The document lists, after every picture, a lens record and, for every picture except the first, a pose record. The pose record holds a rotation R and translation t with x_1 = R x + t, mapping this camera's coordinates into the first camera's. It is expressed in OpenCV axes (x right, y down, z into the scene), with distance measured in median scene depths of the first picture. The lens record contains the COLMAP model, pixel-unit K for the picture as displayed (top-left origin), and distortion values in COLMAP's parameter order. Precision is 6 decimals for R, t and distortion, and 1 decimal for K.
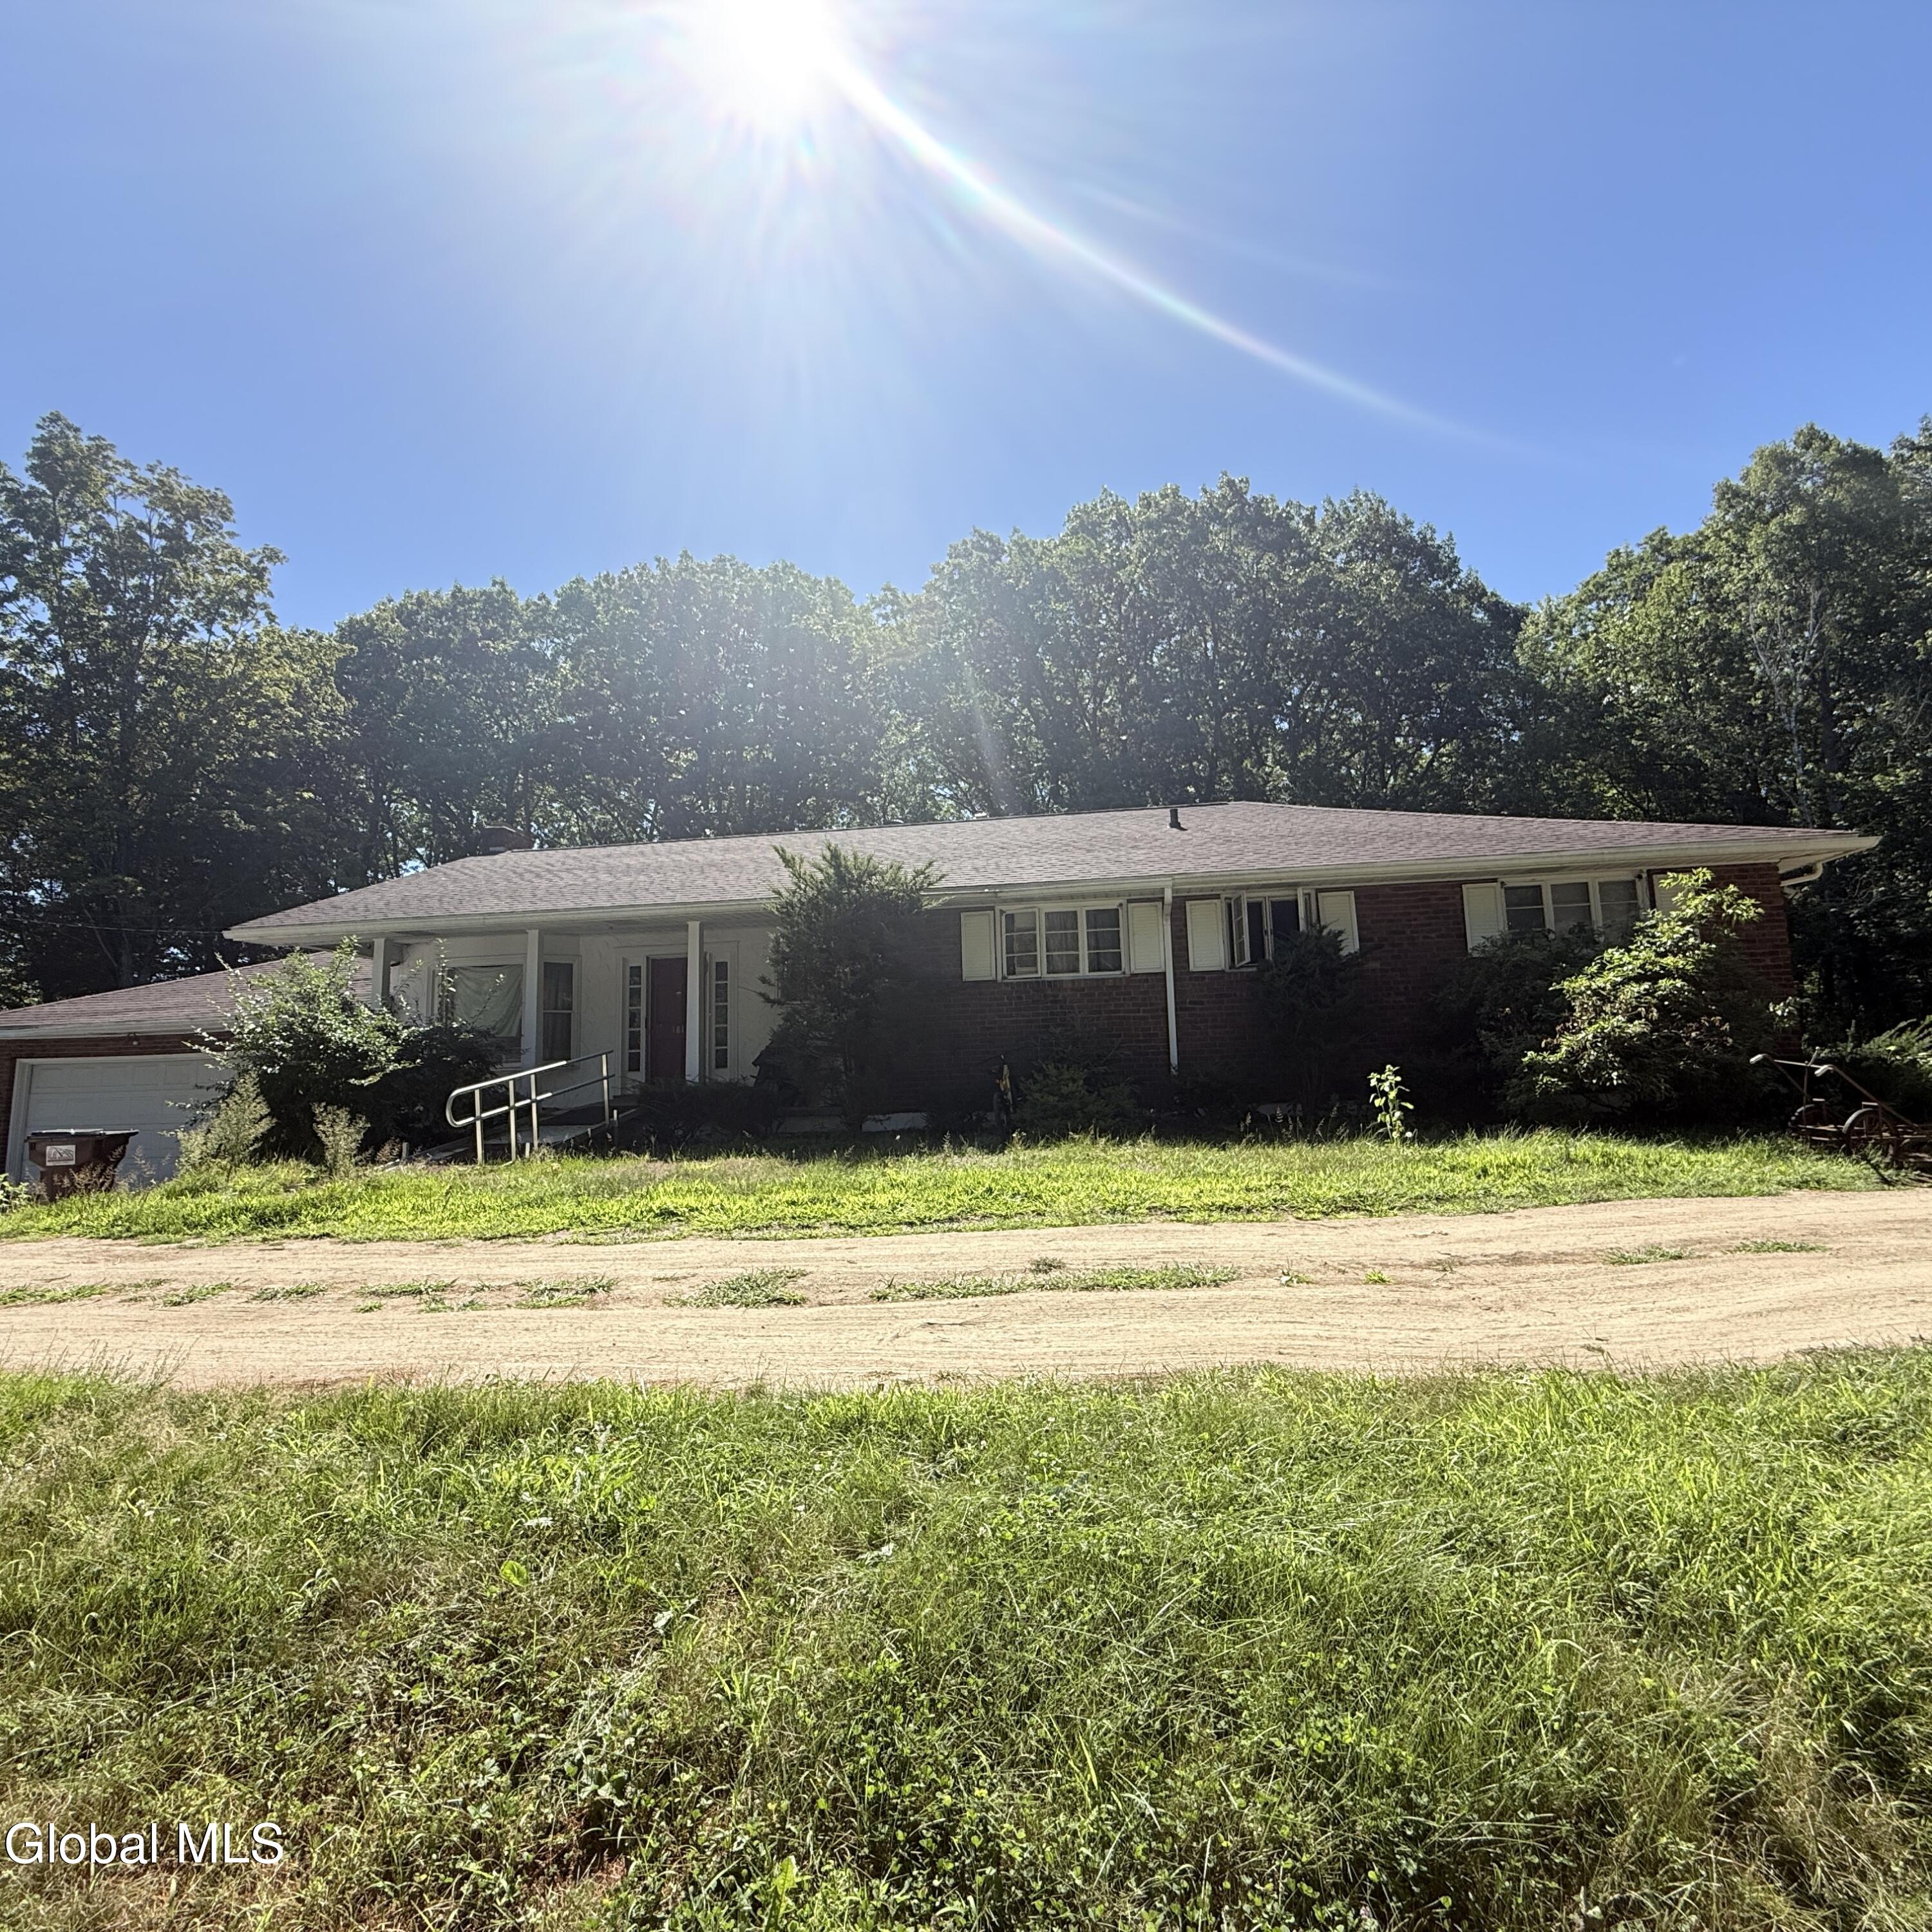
lens RADIAL K [[1032.4, 0, 965.4], [0, 1032.4, 967.6], [0, 0, 1]] dist [0.003304, -0.000046]
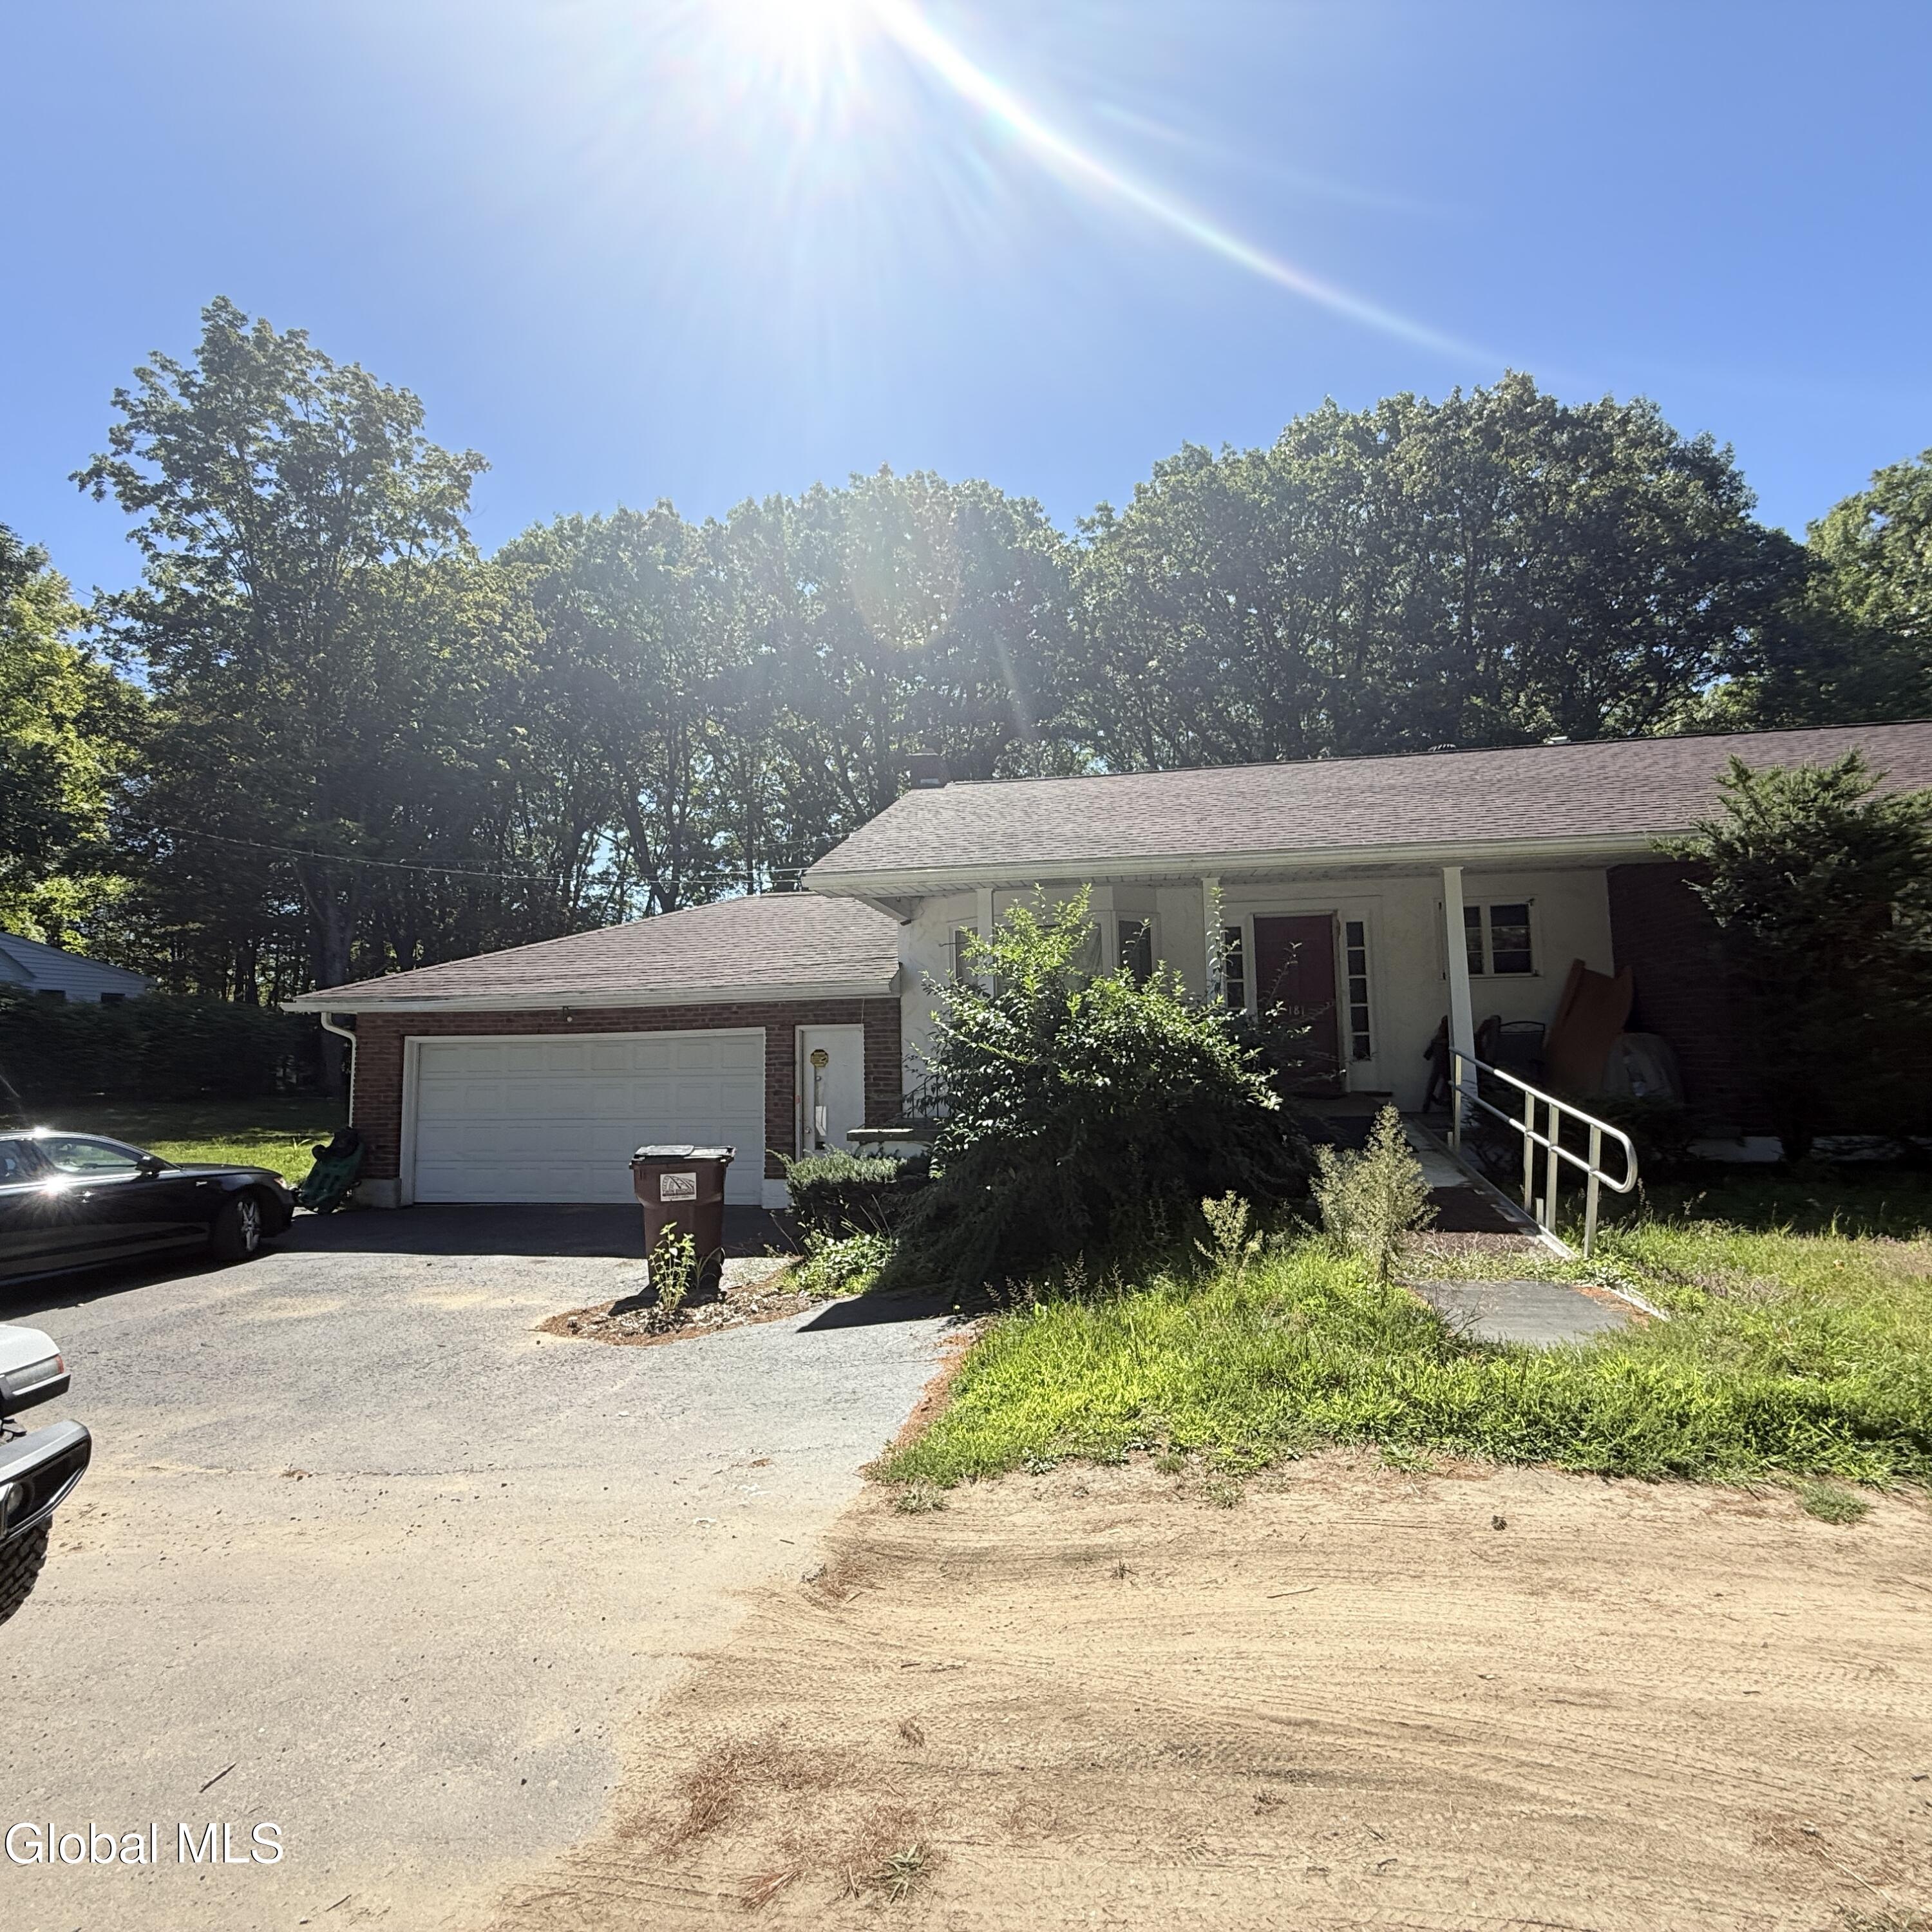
lens RADIAL K [[1024.7, 0, 966.0], [0, 1024.7, 966.0], [0, 0, 1]] dist [0.000415, 0.000137]
pose [[0.999819, 0.006127, -0.018024, -0.936026], [-0.005375, 0.999126, 0.041454, -0.004735], [0.018262, -0.041349, 0.998978, 0.423924]]
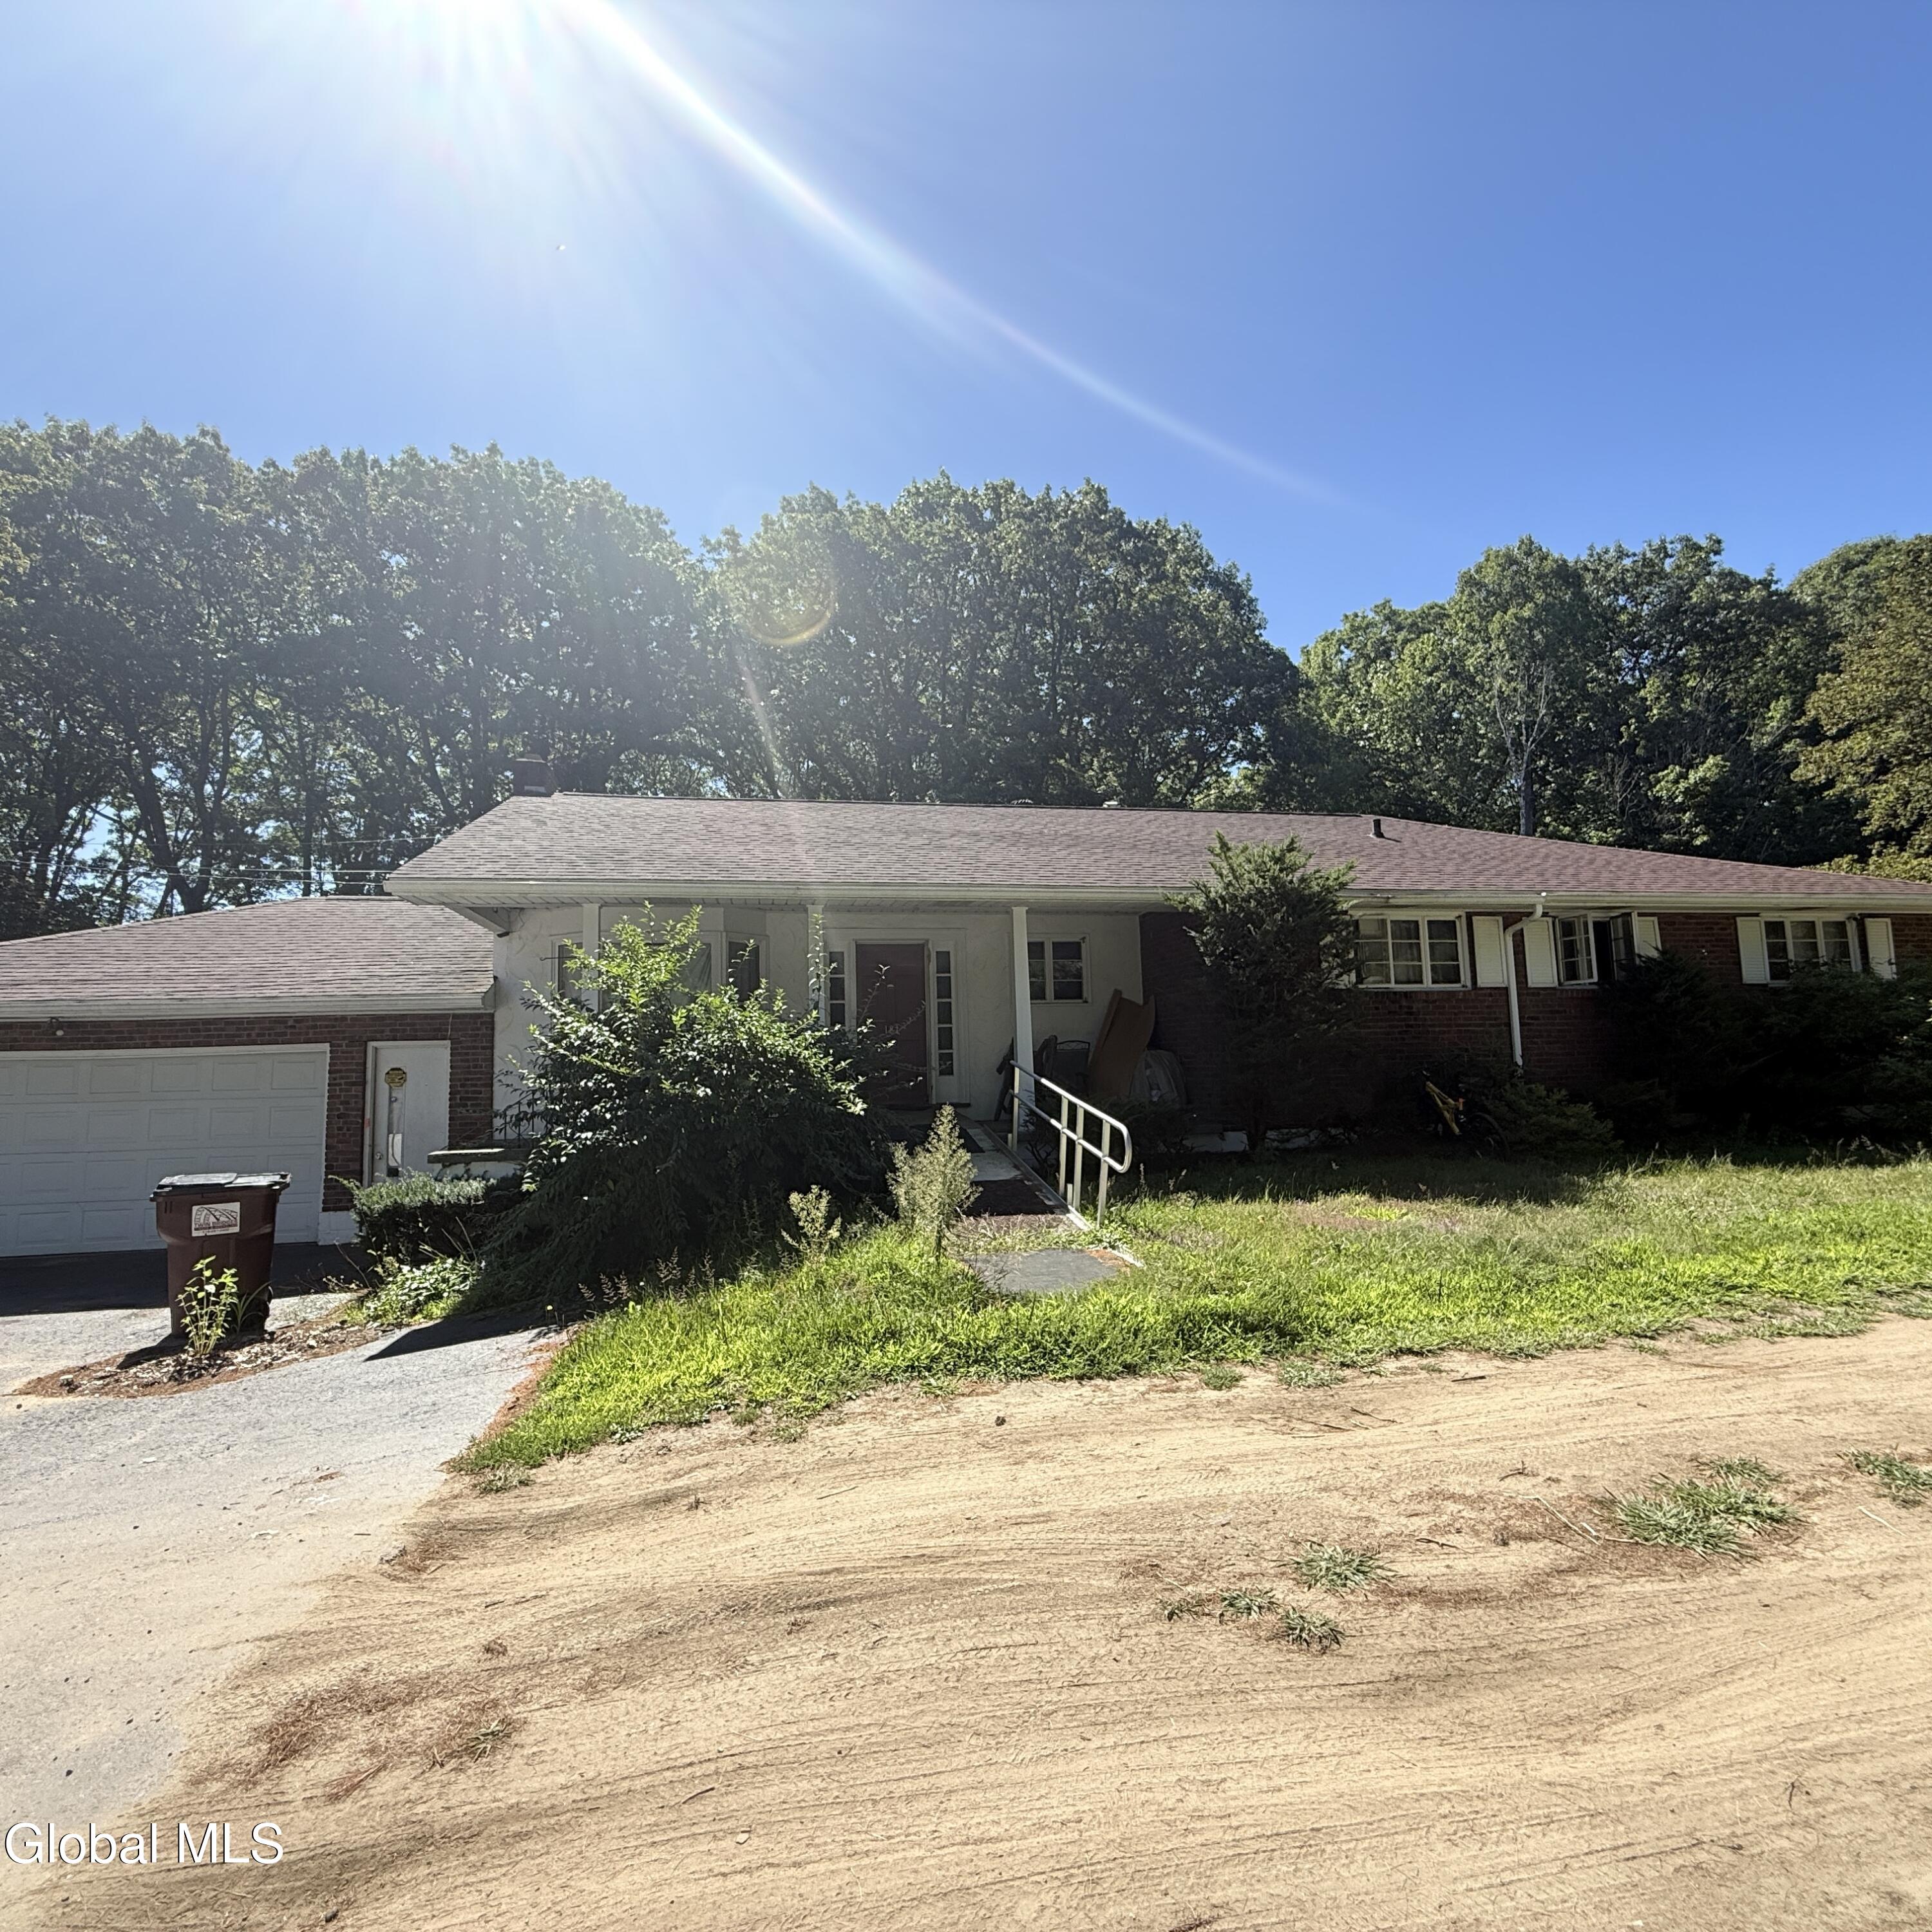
lens RADIAL K [[1023.1, 0, 960.8], [0, 1023.1, 970.8], [0, 0, 1]] dist [-0.000973, -0.000070]
pose [[0.939755, 0.036325, 0.339913, -0.934518], [-0.043764, 0.998940, 0.014241, -0.003259], [-0.339035, -0.028259, 0.940349, 0.358002]]
